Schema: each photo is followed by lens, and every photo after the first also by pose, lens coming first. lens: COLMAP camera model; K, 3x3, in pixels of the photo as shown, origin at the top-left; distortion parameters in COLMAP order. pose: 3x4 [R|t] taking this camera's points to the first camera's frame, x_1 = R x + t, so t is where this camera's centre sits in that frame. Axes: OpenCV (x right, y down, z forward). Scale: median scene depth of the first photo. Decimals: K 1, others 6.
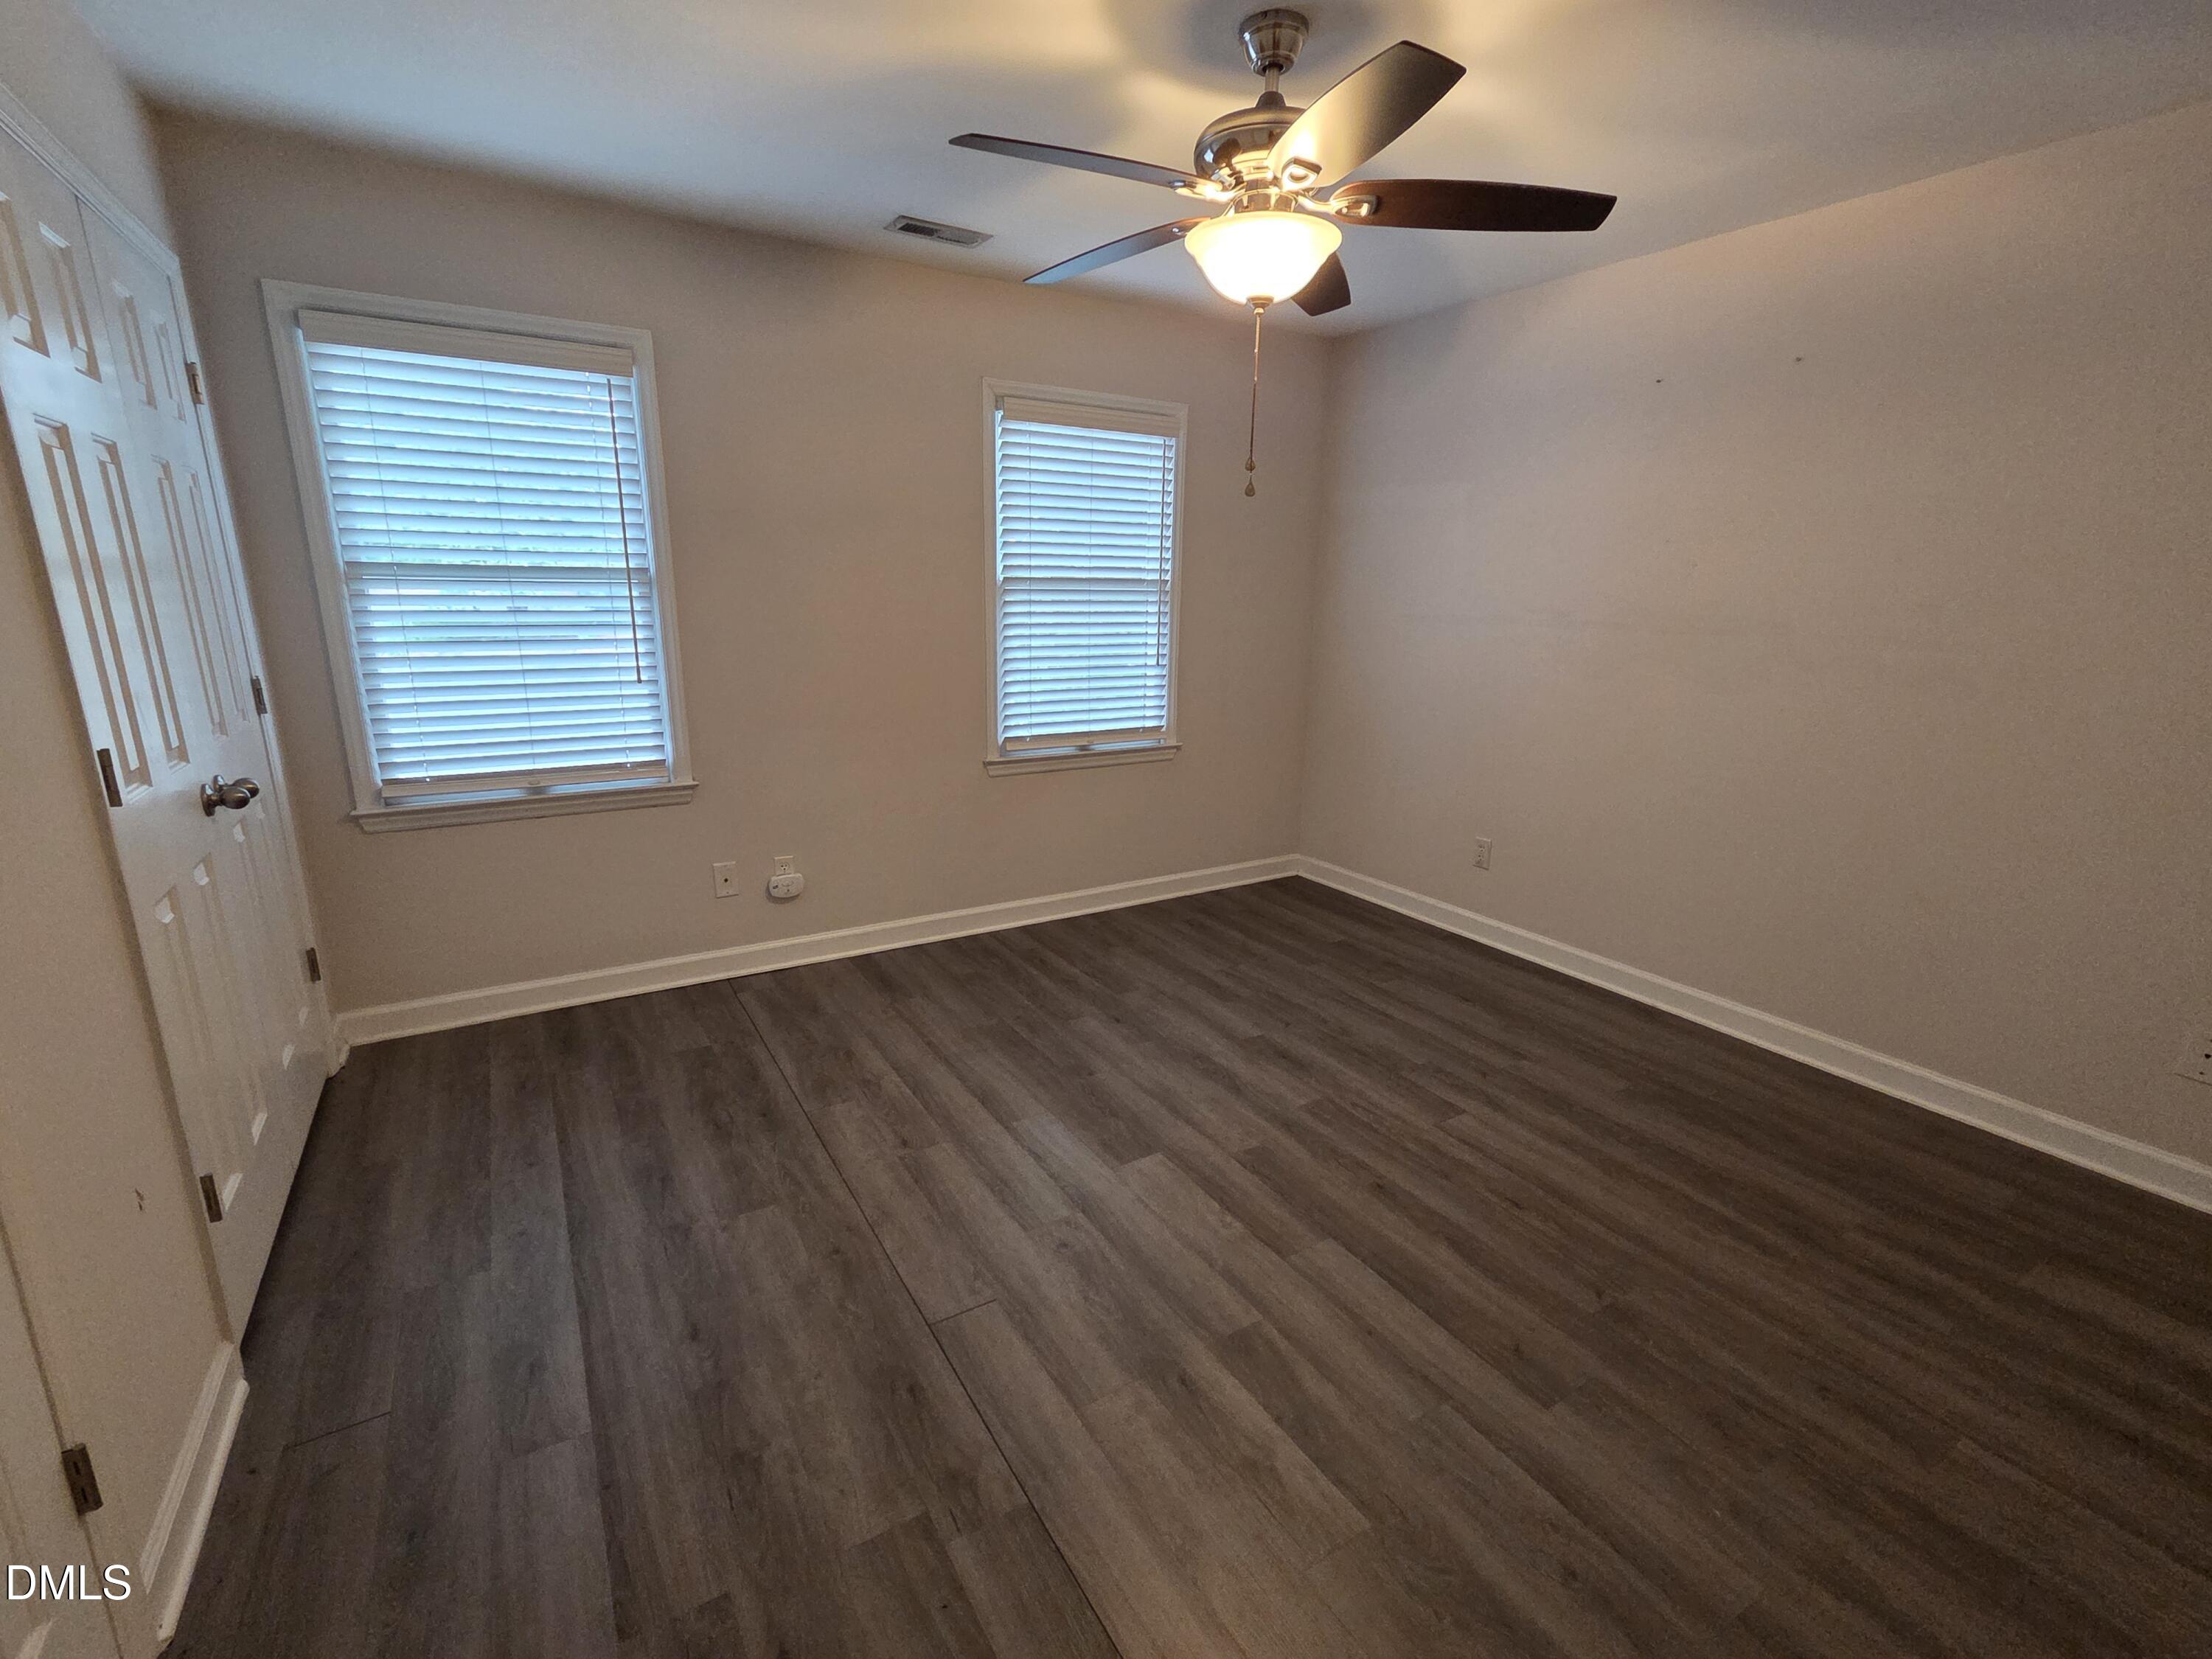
lens RADIAL K [[970.1, 0, 1098.1], [0, 970.1, 828.3], [0, 0, 1]] dist [0.002061, 0.000979]
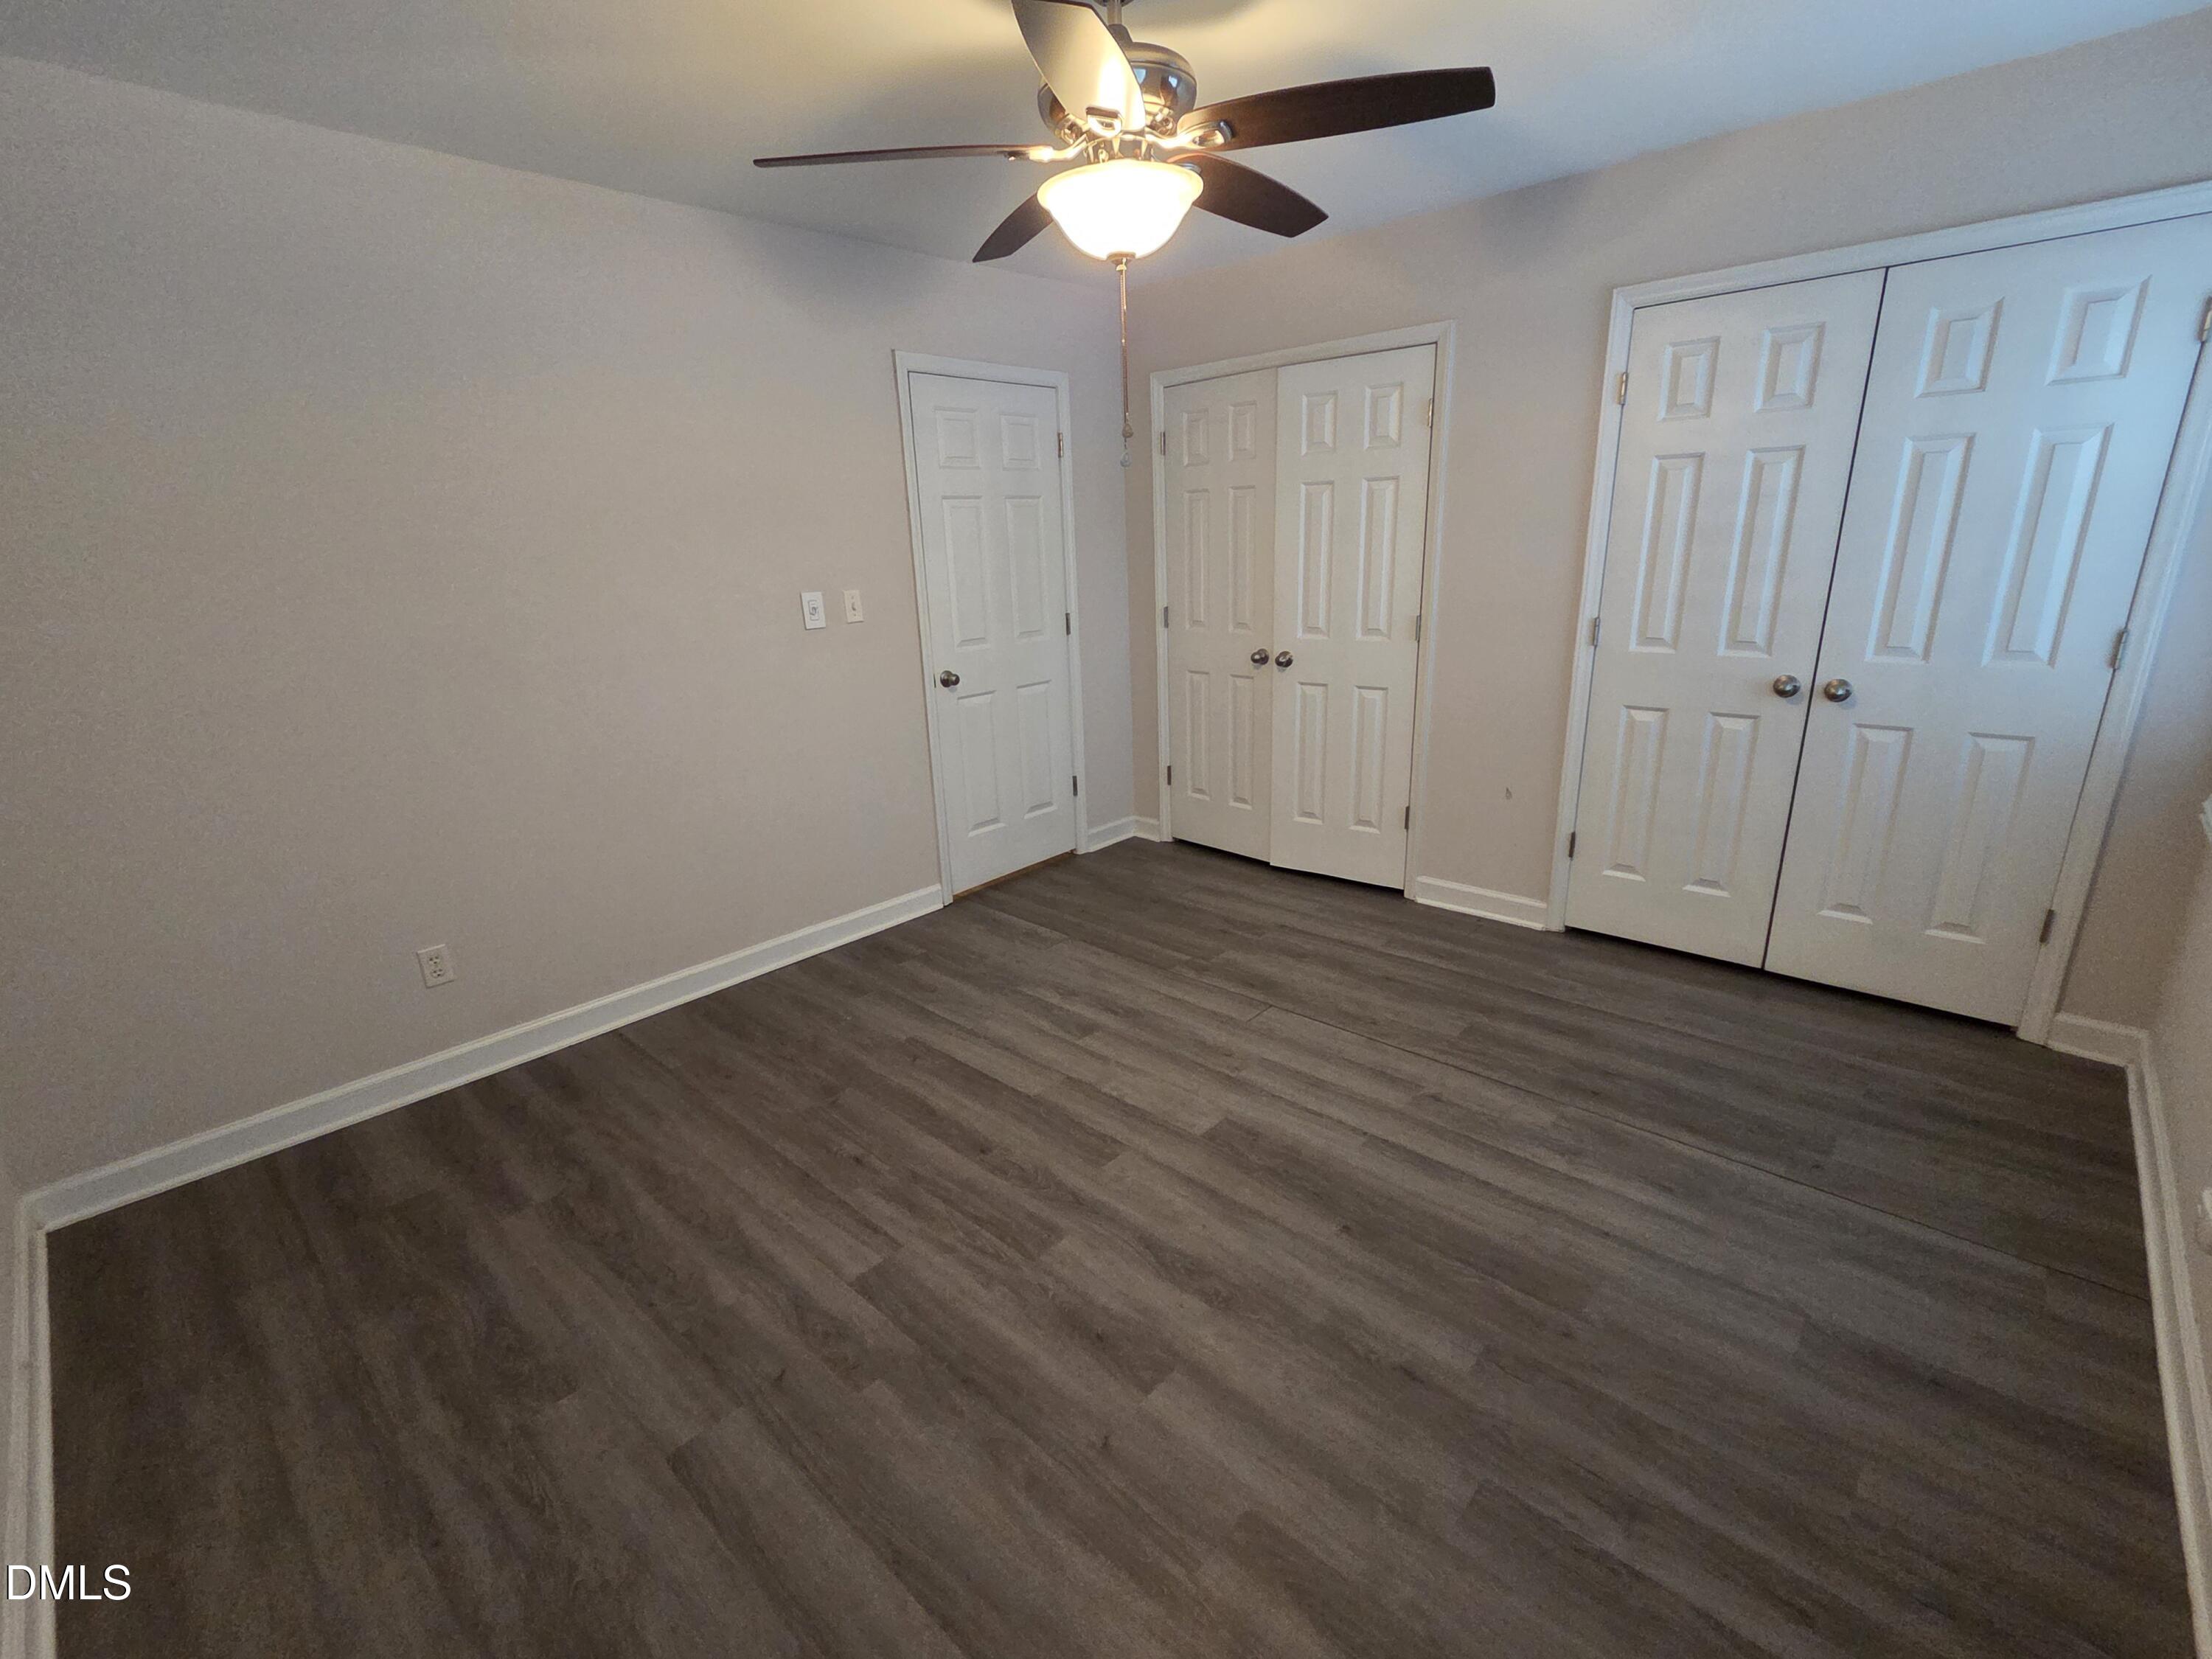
lens RADIAL K [[970.1, 0, 1098.1], [0, 970.1, 828.3], [0, 0, 1]] dist [0.002061, 0.000979]
pose [[-0.960718, 0.099263, -0.259167, 0.390549], [-0.046407, 0.863239, 0.502657, -0.431451], [0.273619, 0.494939, -0.824723, 1.647256]]
